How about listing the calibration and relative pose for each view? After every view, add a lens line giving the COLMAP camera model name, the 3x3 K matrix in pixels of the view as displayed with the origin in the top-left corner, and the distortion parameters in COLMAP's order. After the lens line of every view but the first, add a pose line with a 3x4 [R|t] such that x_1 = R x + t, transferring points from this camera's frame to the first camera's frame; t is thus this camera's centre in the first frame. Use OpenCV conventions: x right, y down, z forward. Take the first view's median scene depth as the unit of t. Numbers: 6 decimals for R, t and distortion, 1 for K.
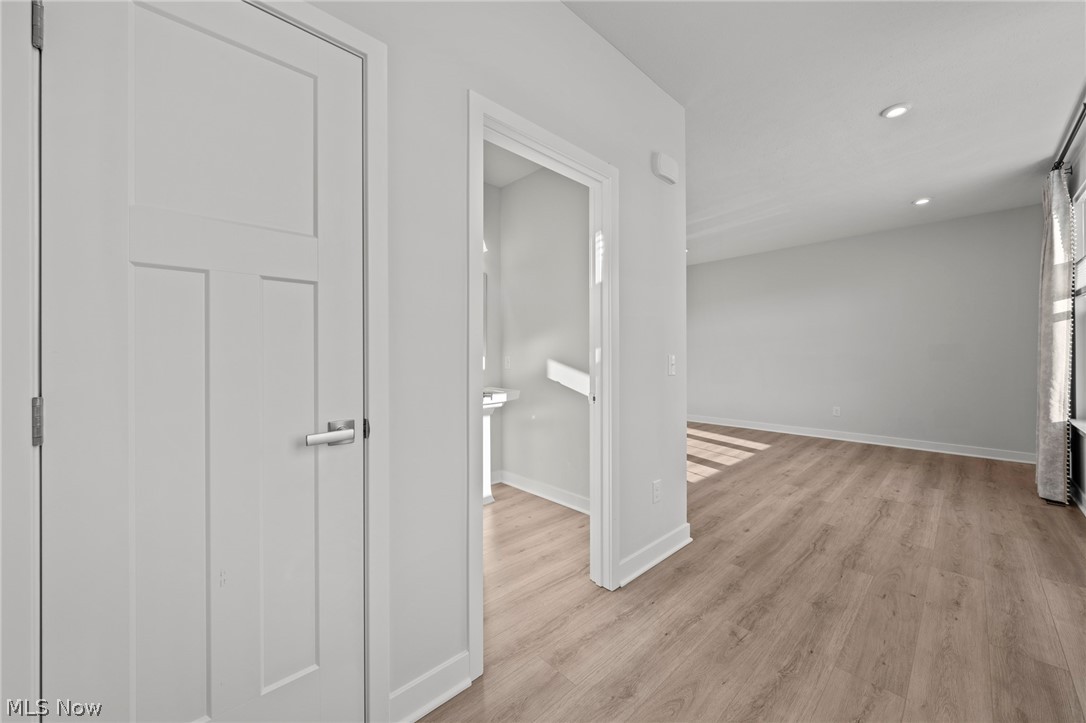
lens RADIAL K [[404.7, 0, 540.0], [0, 404.7, 360.9], [0, 0, 1]] dist [0.000224, 0.000034]
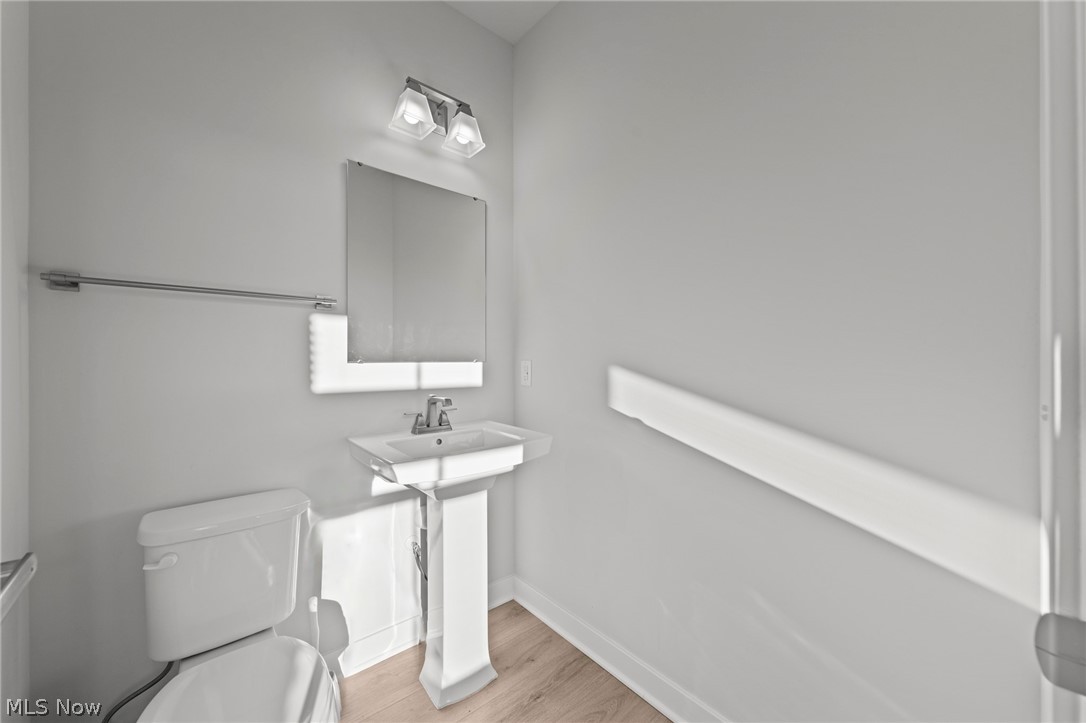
lens RADIAL K [[404.7, 0, 540.0], [0, 404.7, 360.9], [0, 0, 1]] dist [0.000224, 0.000034]
pose [[0.998046, 0.001902, -0.062457, -0.032526], [-0.002585, 0.999938, -0.010847, -0.006172], [0.062433, 0.010988, 0.997989, 0.523892]]
